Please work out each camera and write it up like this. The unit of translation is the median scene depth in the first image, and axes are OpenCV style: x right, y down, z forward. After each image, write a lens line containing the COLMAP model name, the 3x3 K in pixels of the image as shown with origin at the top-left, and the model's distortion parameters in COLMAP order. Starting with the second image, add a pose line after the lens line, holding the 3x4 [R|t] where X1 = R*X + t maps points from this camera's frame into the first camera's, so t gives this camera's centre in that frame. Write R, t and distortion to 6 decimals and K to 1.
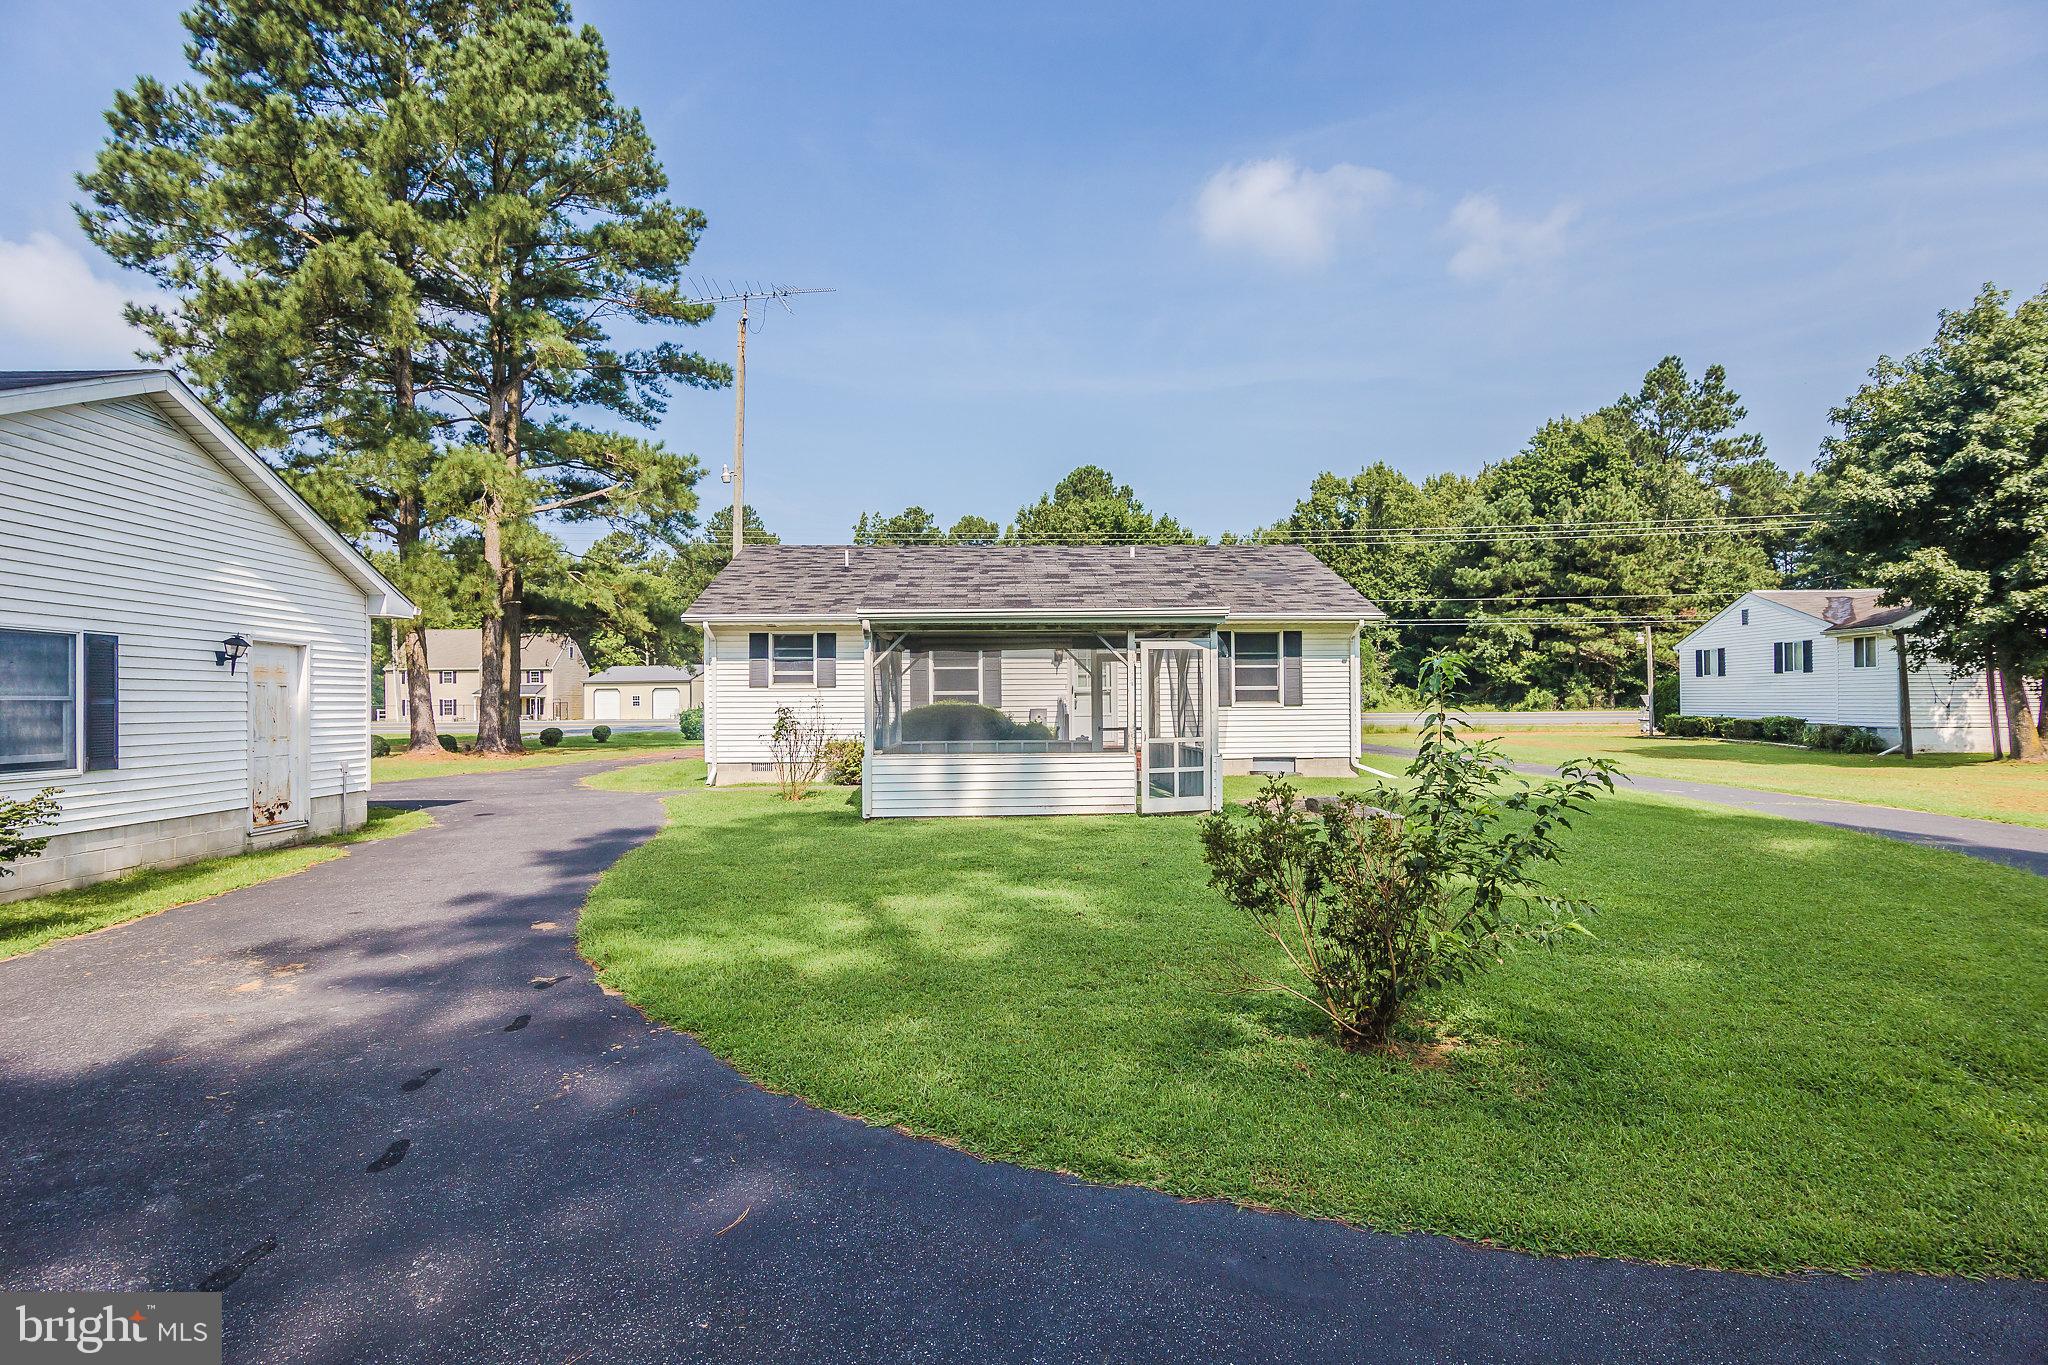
lens RADIAL K [[1017.1, 0, 1013.3], [0, 1017.1, 686.3], [0, 0, 1]] dist [-0.017541, 0.000745]
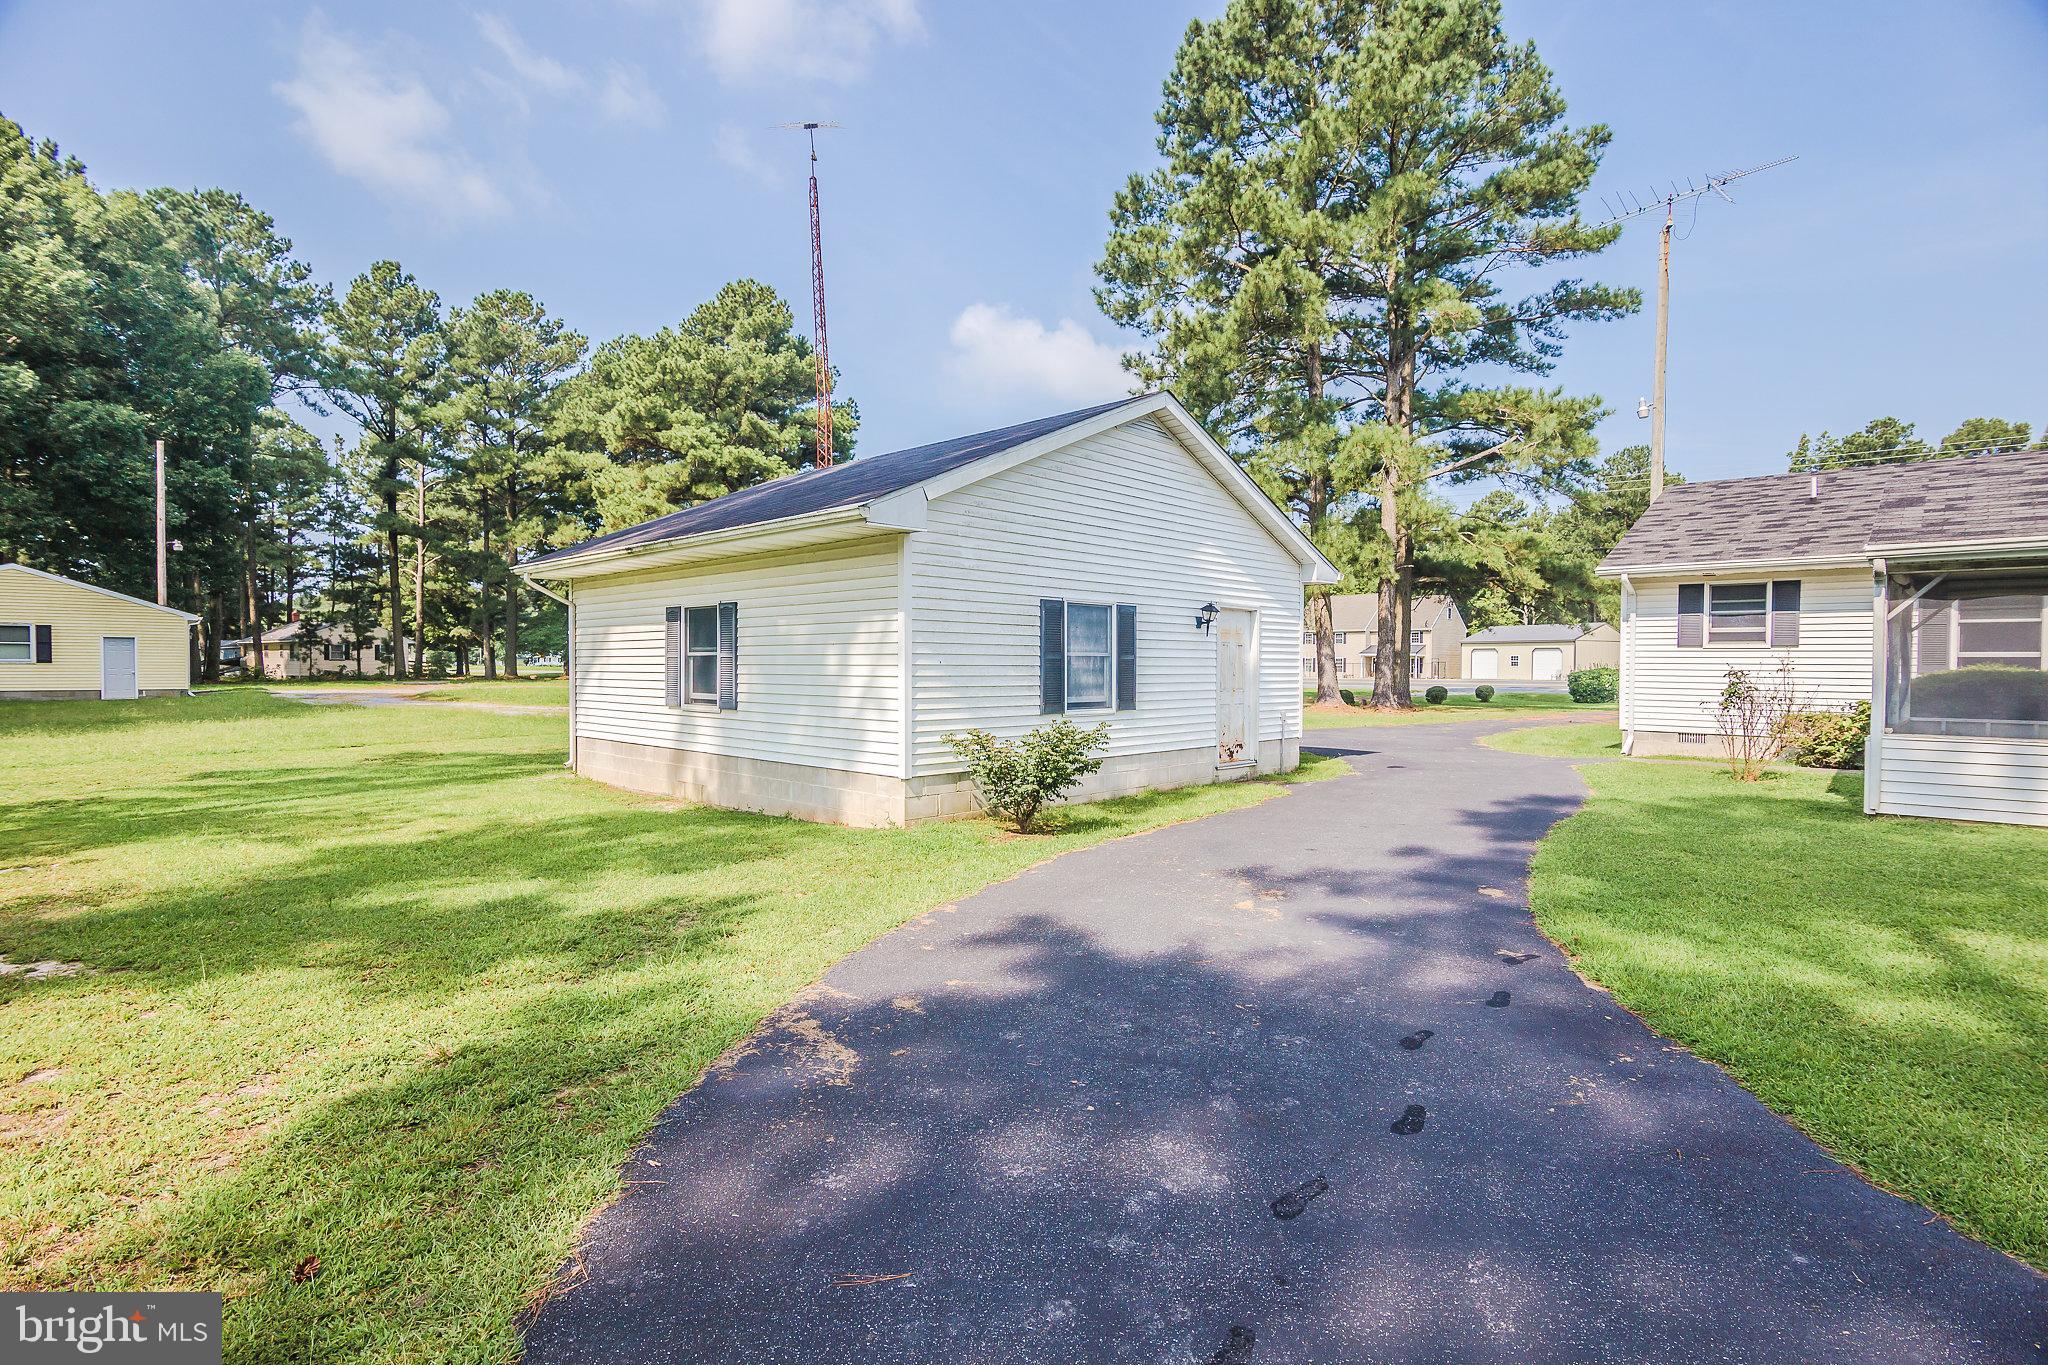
lens RADIAL K [[922.8, 0, 1019.8], [0, 922.8, 684.6], [0, 0, 1]] dist [-0.014414, -0.000010]
pose [[0.699611, 0.027722, -0.713986, -0.101312], [0.000842, 0.999214, 0.039622, 0.002112], [0.714523, -0.028321, 0.699038, 0.044661]]
